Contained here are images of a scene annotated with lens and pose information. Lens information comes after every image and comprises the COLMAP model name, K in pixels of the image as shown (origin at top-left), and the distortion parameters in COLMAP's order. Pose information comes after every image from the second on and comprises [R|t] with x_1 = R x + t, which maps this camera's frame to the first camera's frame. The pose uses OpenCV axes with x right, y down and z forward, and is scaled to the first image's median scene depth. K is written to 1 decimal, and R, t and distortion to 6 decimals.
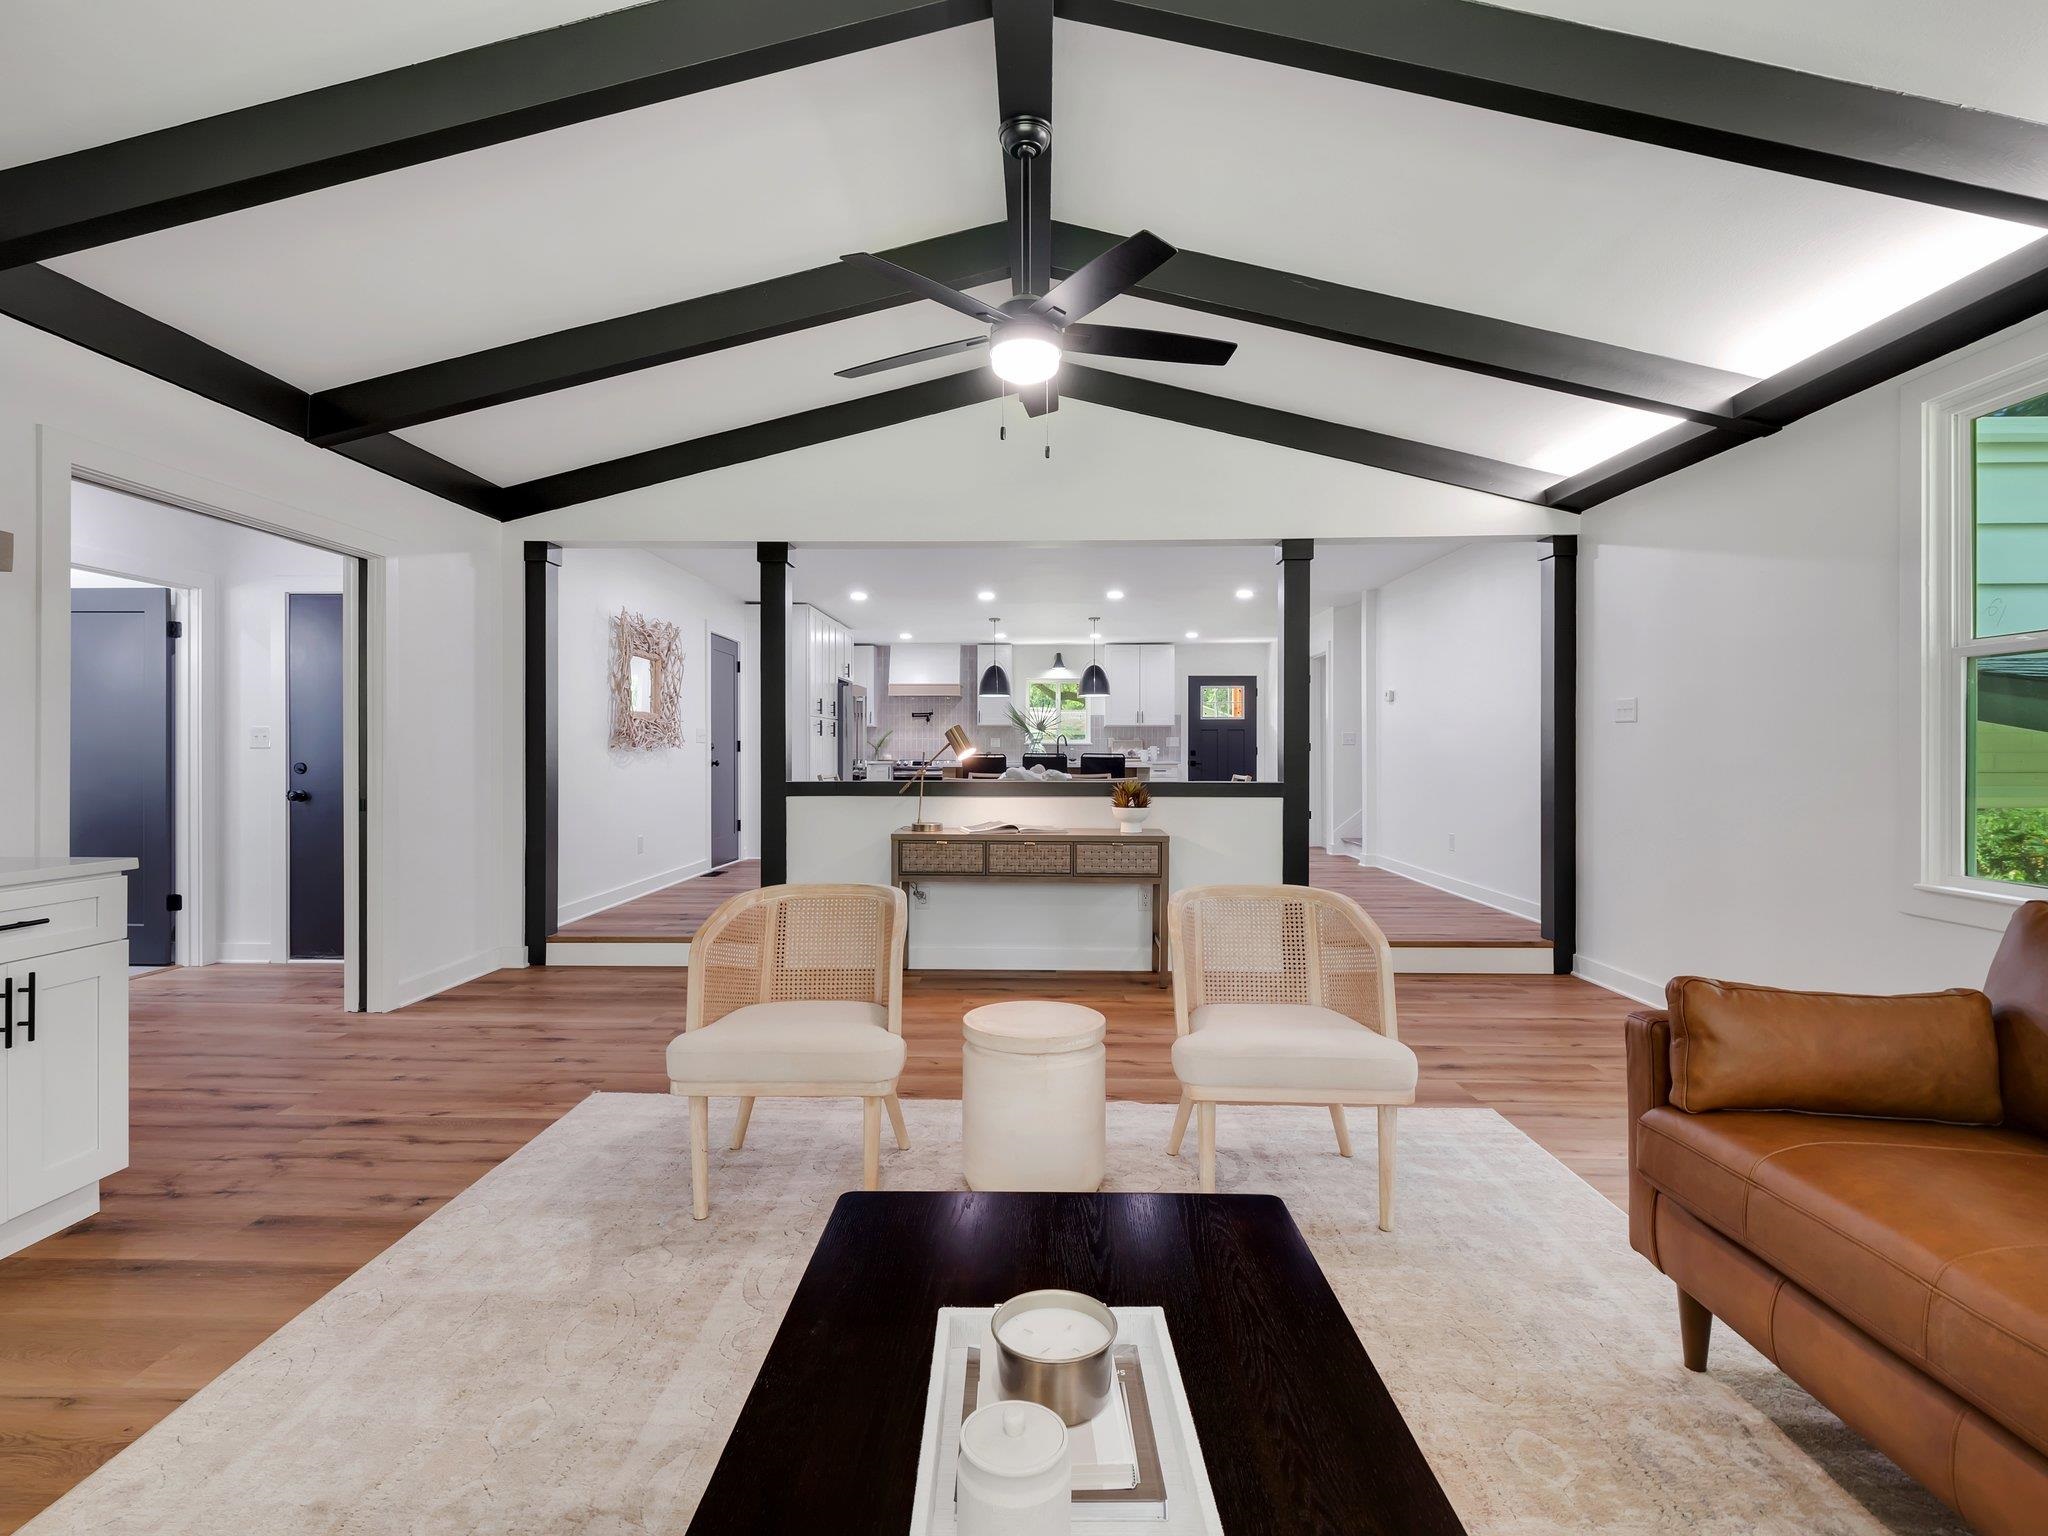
lens RADIAL K [[995.7, 0, 1019.7], [0, 995.7, 753.2], [0, 0, 1]] dist [0.001402, -0.001773]
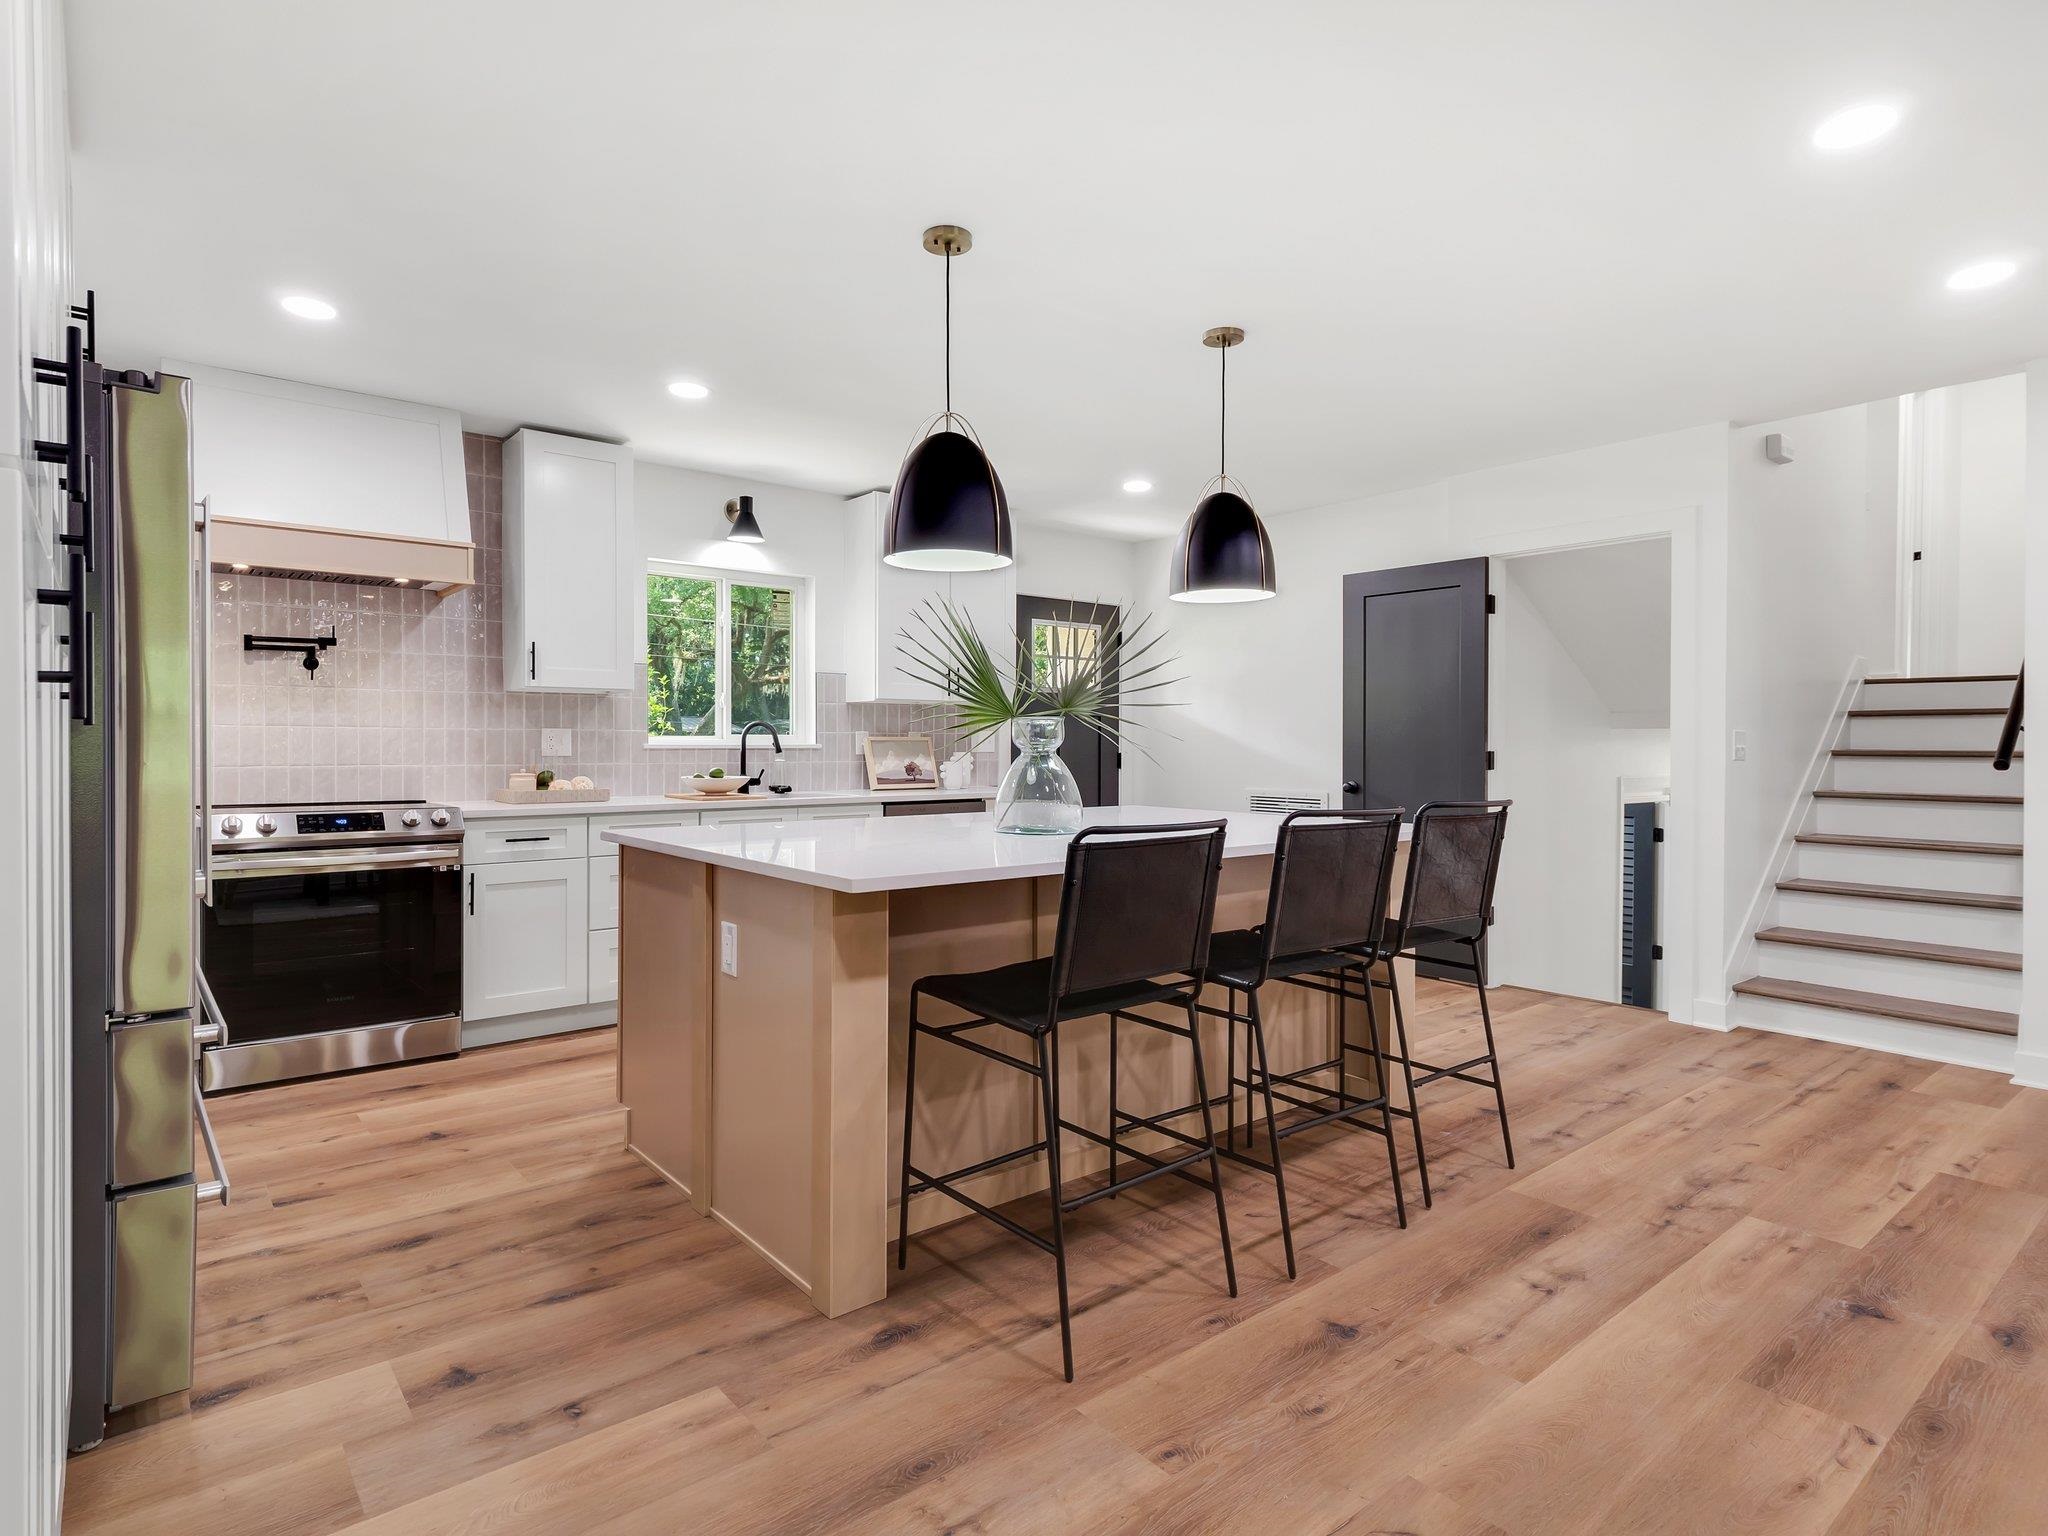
lens RADIAL K [[1083.1, 0, 1029.0], [0, 1083.1, 758.9], [0, 0, 1]] dist [0.016132, -0.006120]
pose [[0.755240, -0.008799, 0.655389, -0.360372], [-0.002533, 0.999863, 0.016342, -0.028962], [-0.655444, -0.014002, 0.755114, 1.580803]]
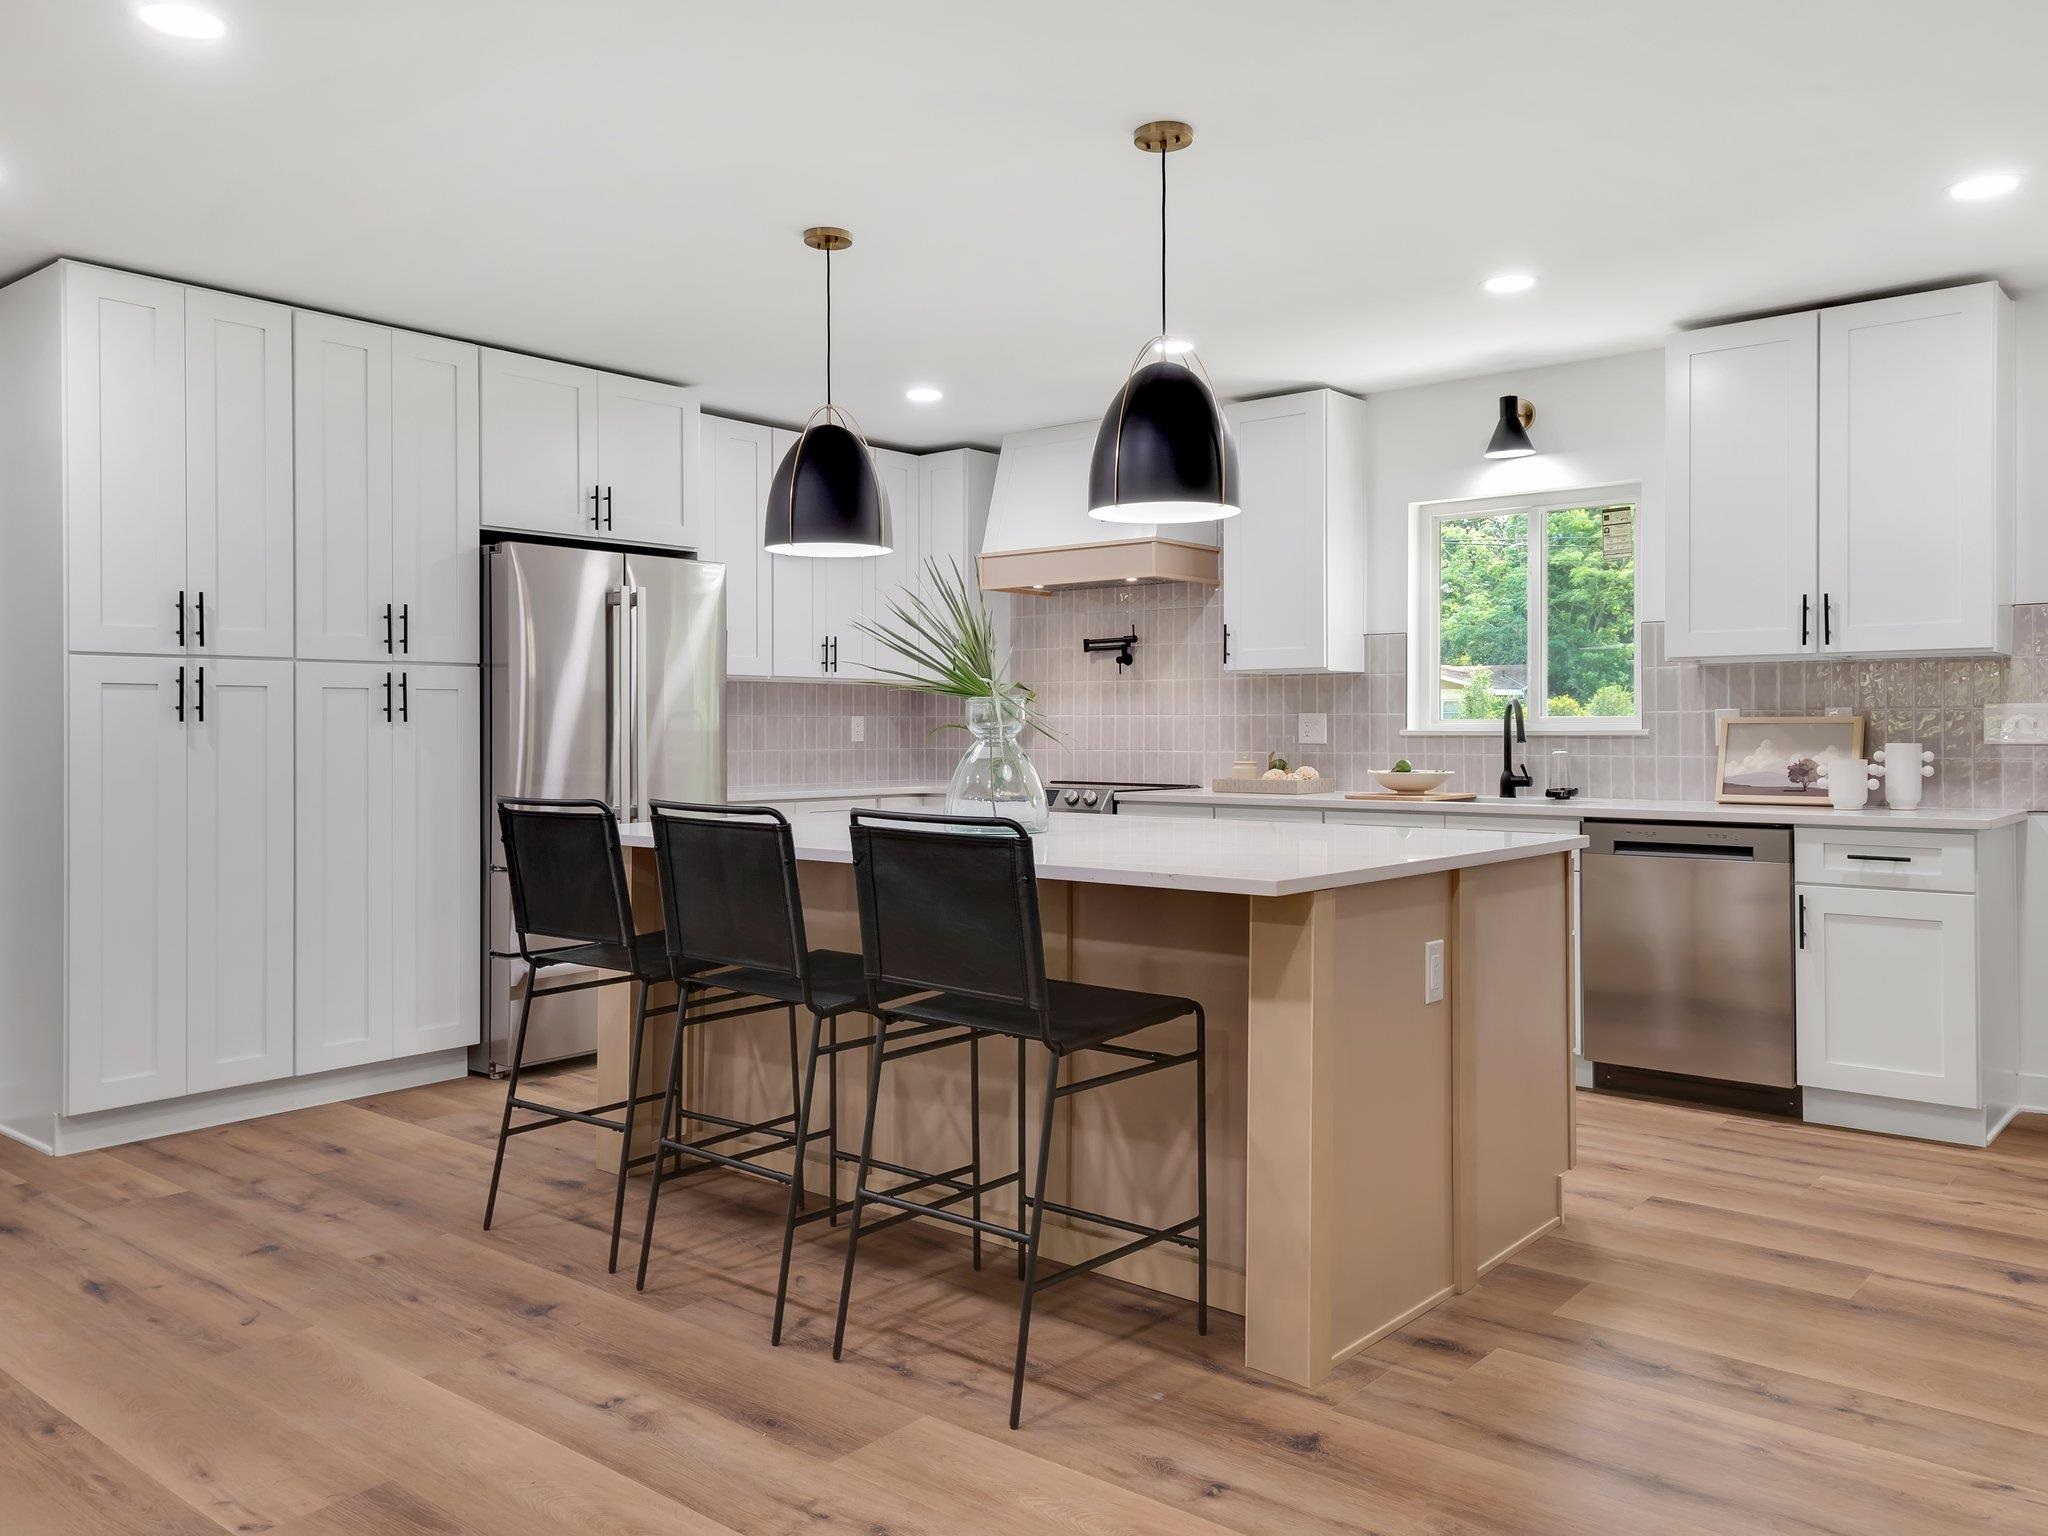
lens RADIAL K [[1560.7, 0, 1016.9], [0, 1560.7, 737.3], [0, 0, 1]] dist [0.045437, -0.026280]
pose [[0.787293, 0.000627, -0.616579, 0.493249], [0.003544, 0.999978, 0.005543, -0.027658], [0.616569, -0.006549, 0.787273, 1.454438]]
